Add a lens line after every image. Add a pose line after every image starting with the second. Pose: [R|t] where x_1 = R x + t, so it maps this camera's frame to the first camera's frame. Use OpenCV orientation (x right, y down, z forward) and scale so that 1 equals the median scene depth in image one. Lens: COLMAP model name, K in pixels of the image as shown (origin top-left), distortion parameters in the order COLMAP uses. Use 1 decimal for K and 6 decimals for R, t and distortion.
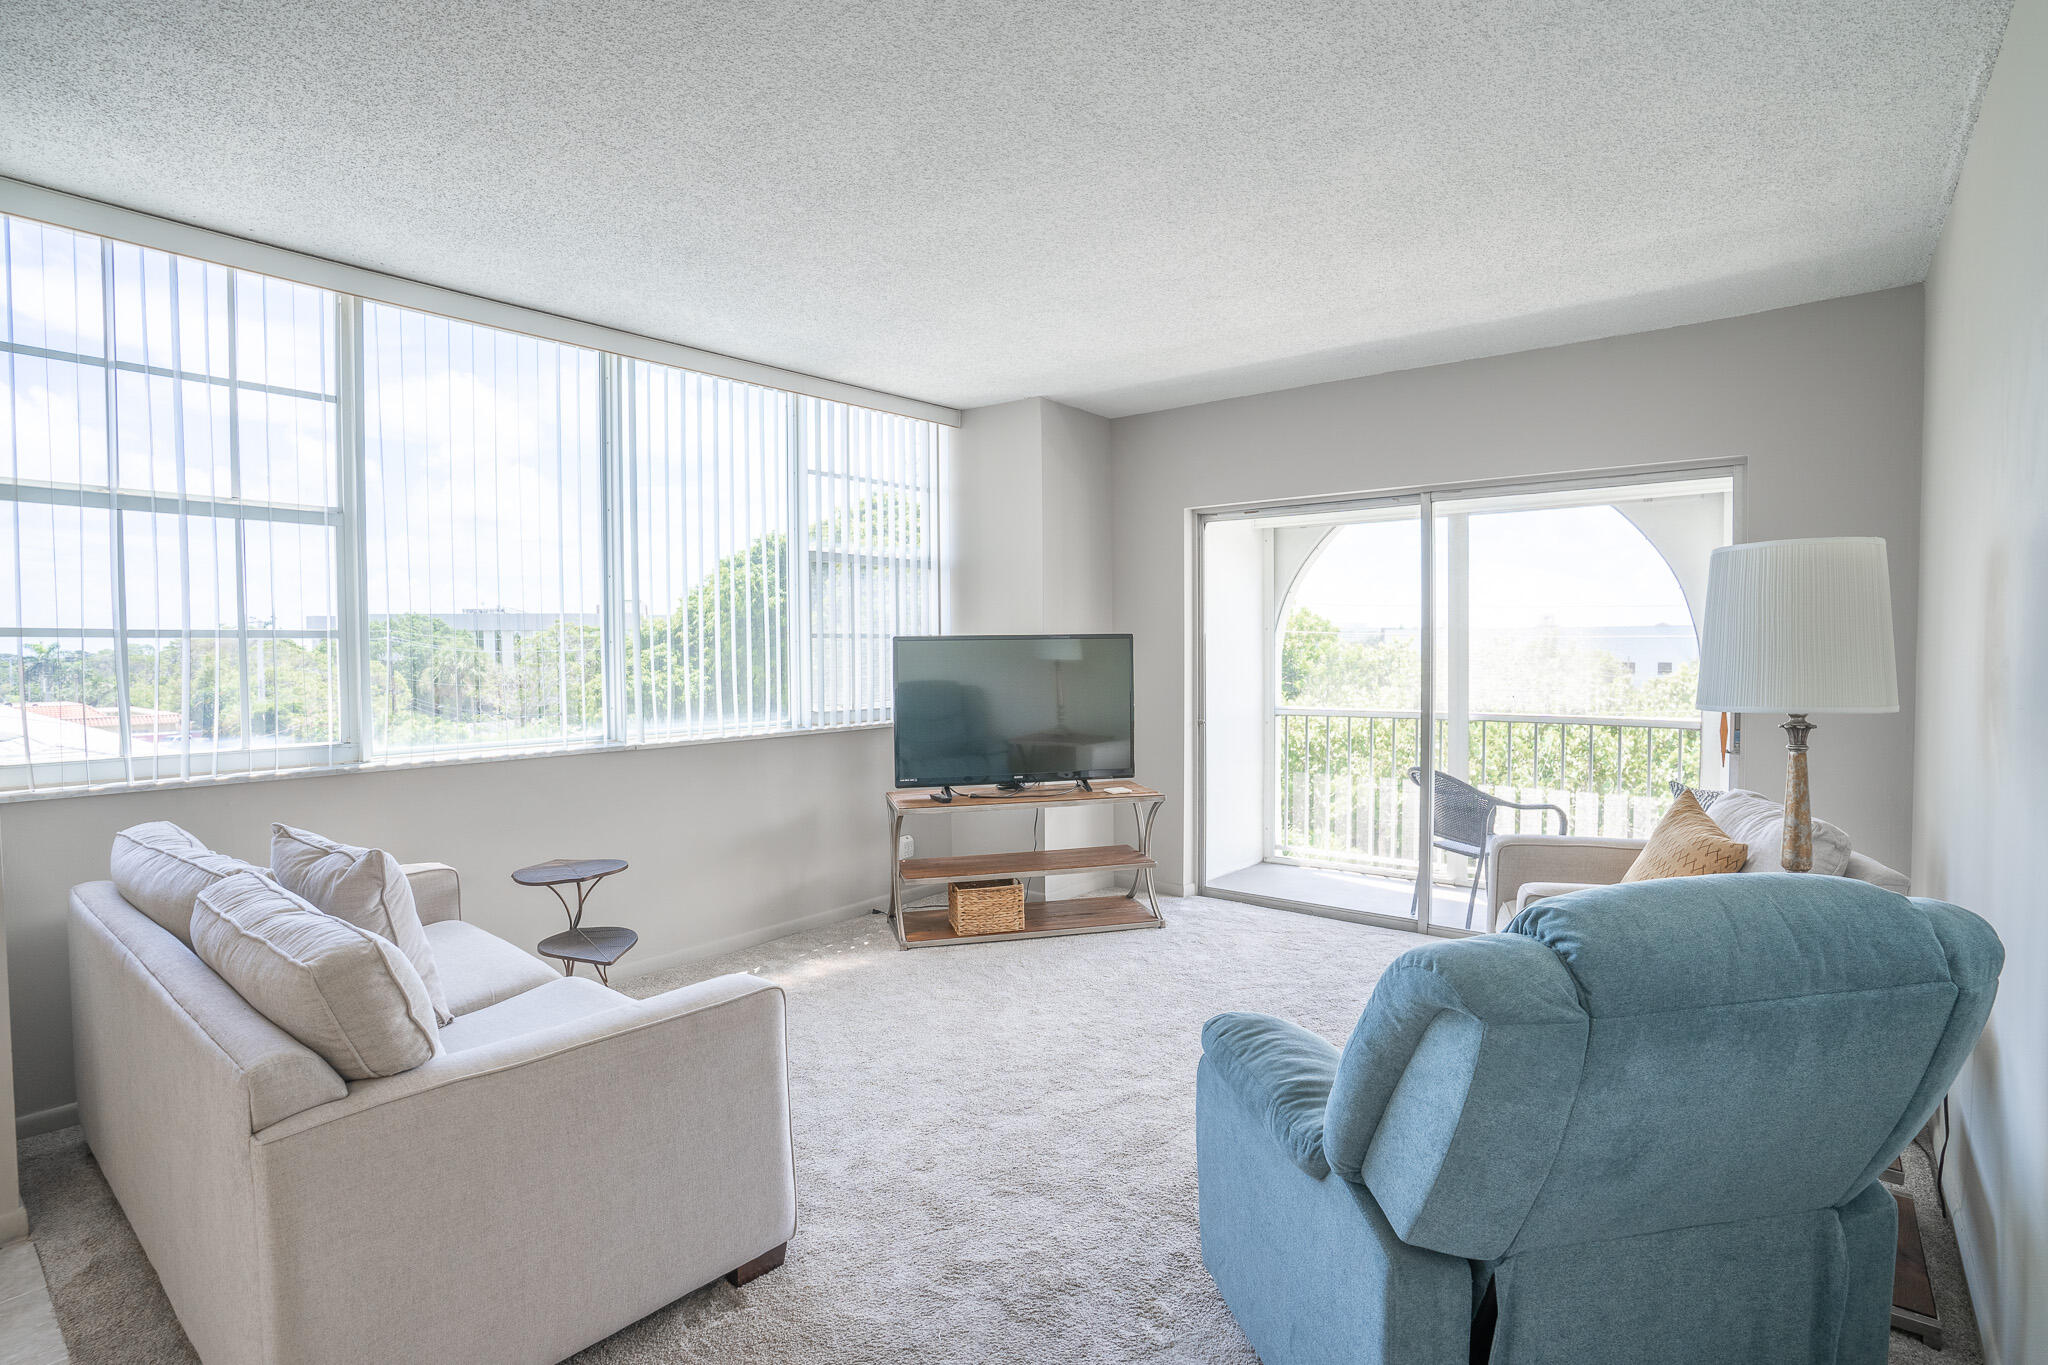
lens RADIAL K [[1019.2, 0, 1024.9], [0, 1019.2, 685.6], [0, 0, 1]] dist [-0.004387, -0.000326]
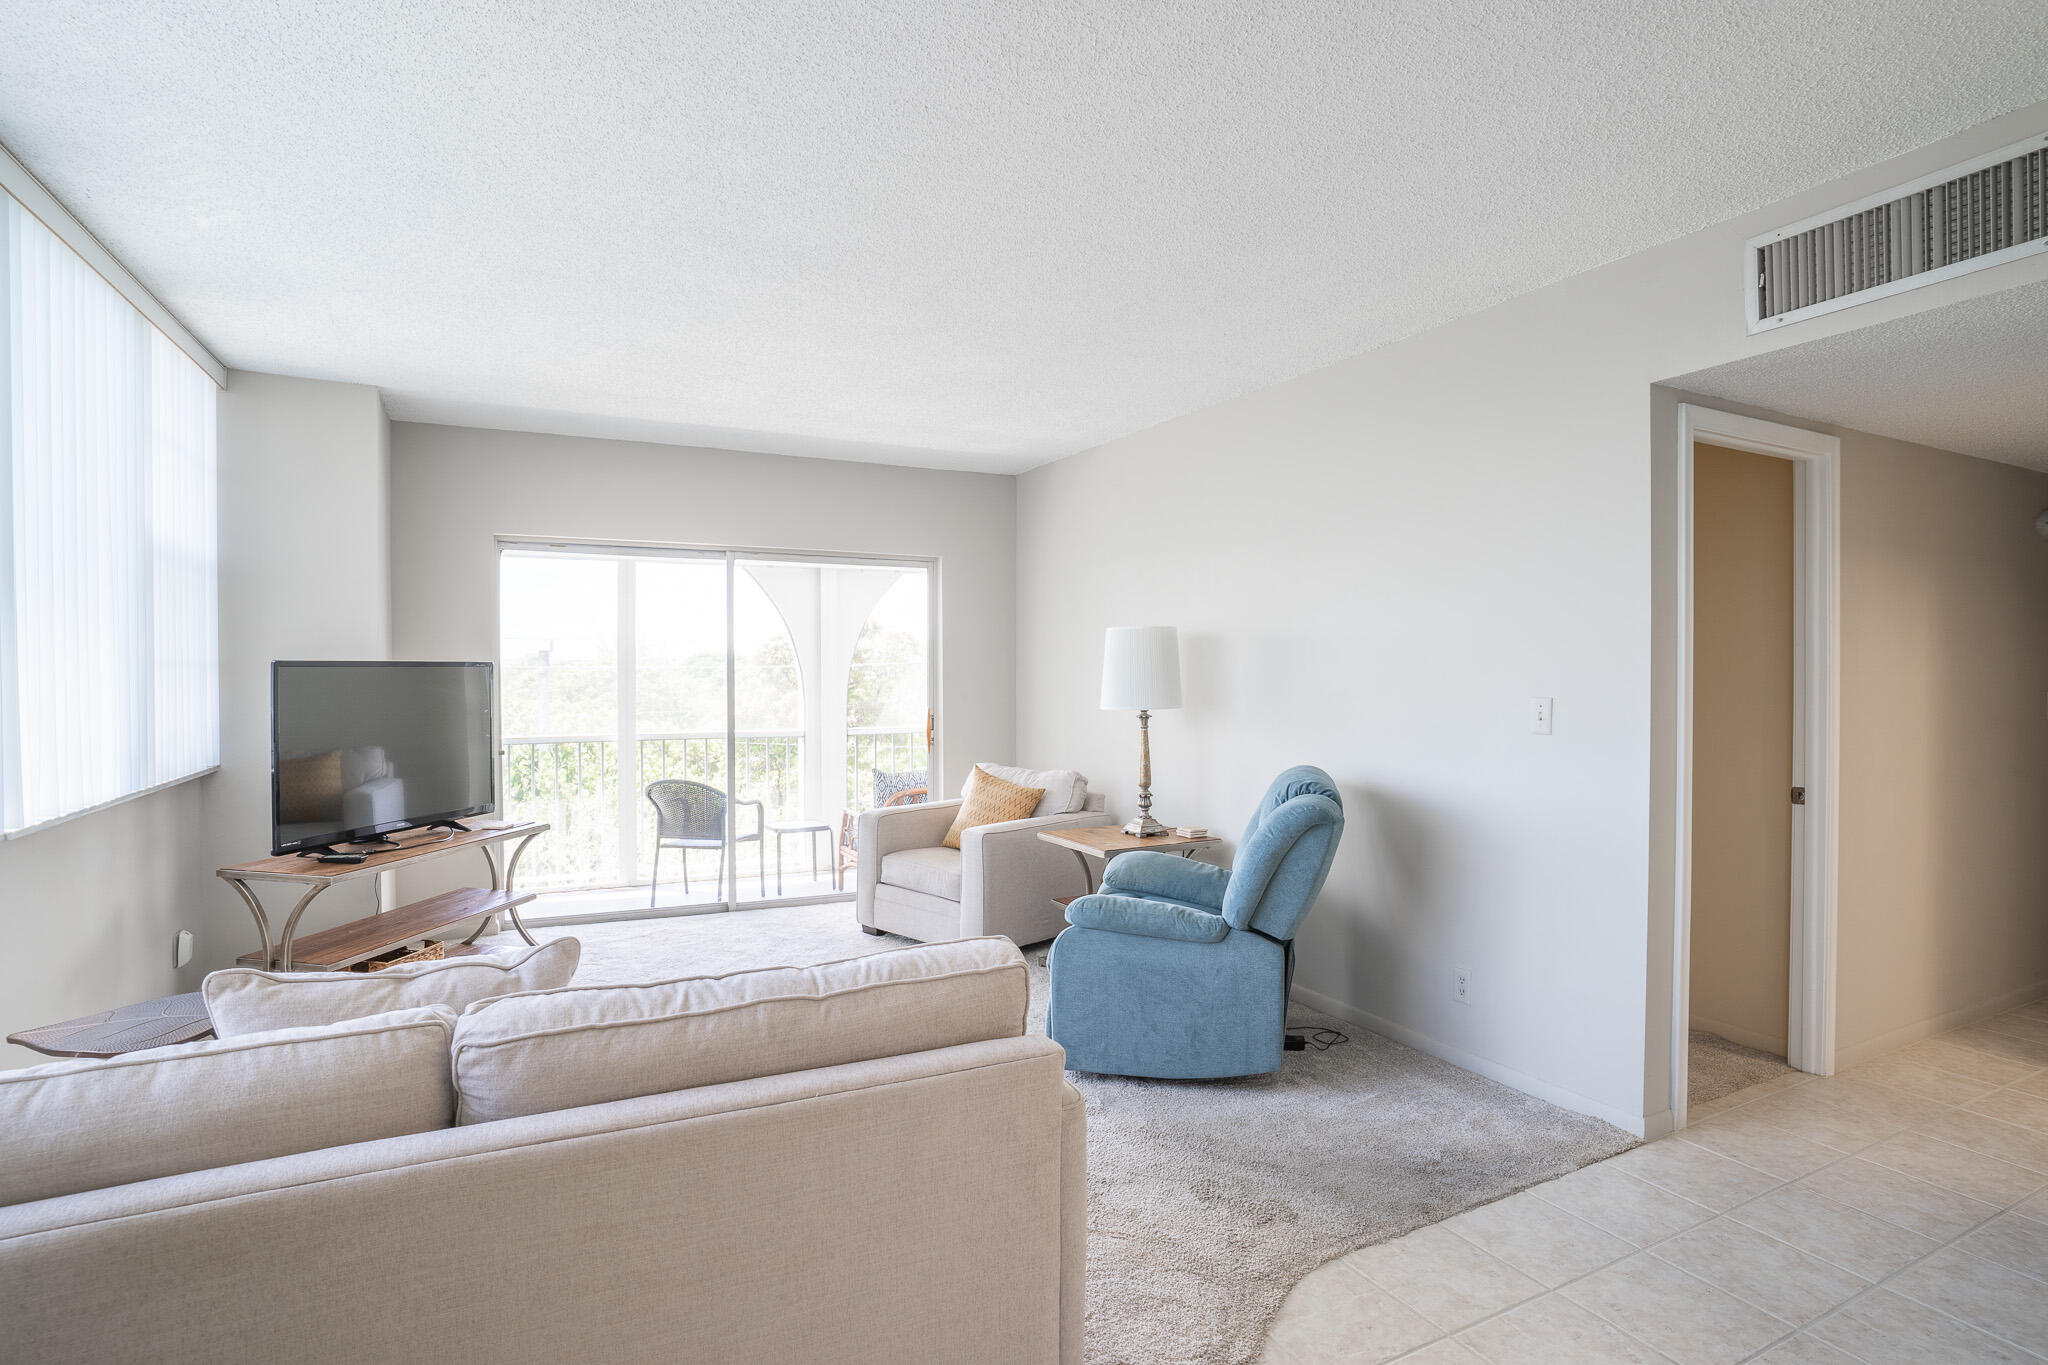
lens RADIAL K [[1019.2, 0, 1026.2], [0, 1019.2, 681.4], [0, 0, 1]] dist [-0.004387, -0.000326]
pose [[0.435413, -0.000984, 0.900230, -0.527046], [0.031118, 0.999418, -0.013958, -0.003974], [-0.899693, 0.034091, 0.435191, 0.141126]]
